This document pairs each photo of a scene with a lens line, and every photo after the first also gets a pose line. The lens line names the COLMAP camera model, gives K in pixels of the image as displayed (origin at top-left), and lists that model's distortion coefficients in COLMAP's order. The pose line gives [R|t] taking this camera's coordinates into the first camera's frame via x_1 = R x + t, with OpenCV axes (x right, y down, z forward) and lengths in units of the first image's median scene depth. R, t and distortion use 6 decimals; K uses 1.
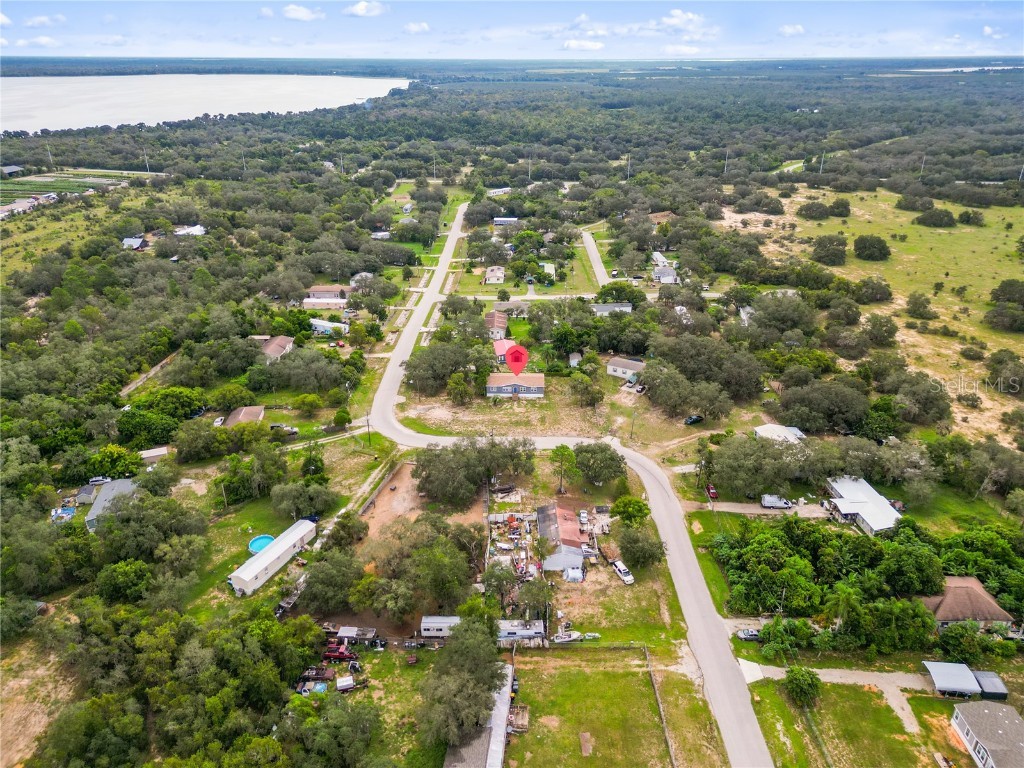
lens RADIAL K [[723.5, 0, 512.0], [0, 723.5, 384.0], [0, 0, 1]] dist [0.061336, -0.055183]
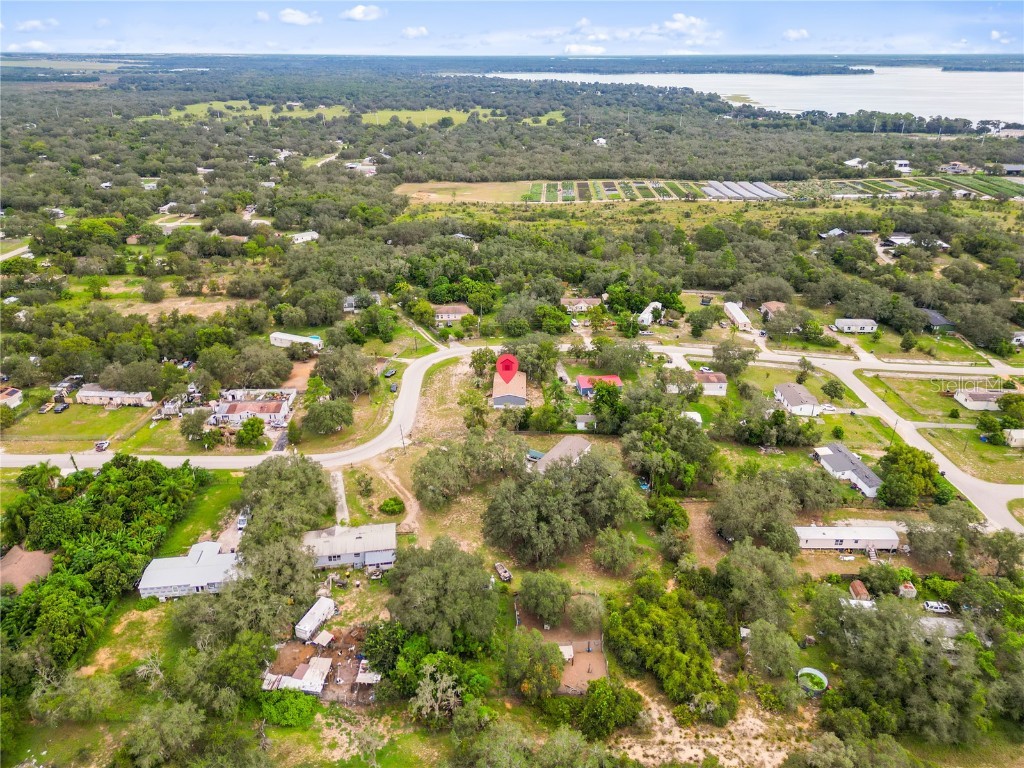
lens RADIAL K [[719.4, 0, 509.7], [0, 719.4, 383.7], [0, 0, 1]] dist [0.073181, -0.079702]
pose [[0.005422, 0.417501, -0.908660, 0.829600], [-0.411449, 0.829124, 0.378501, -0.351086], [0.911416, 0.371816, 0.176276, 0.770476]]
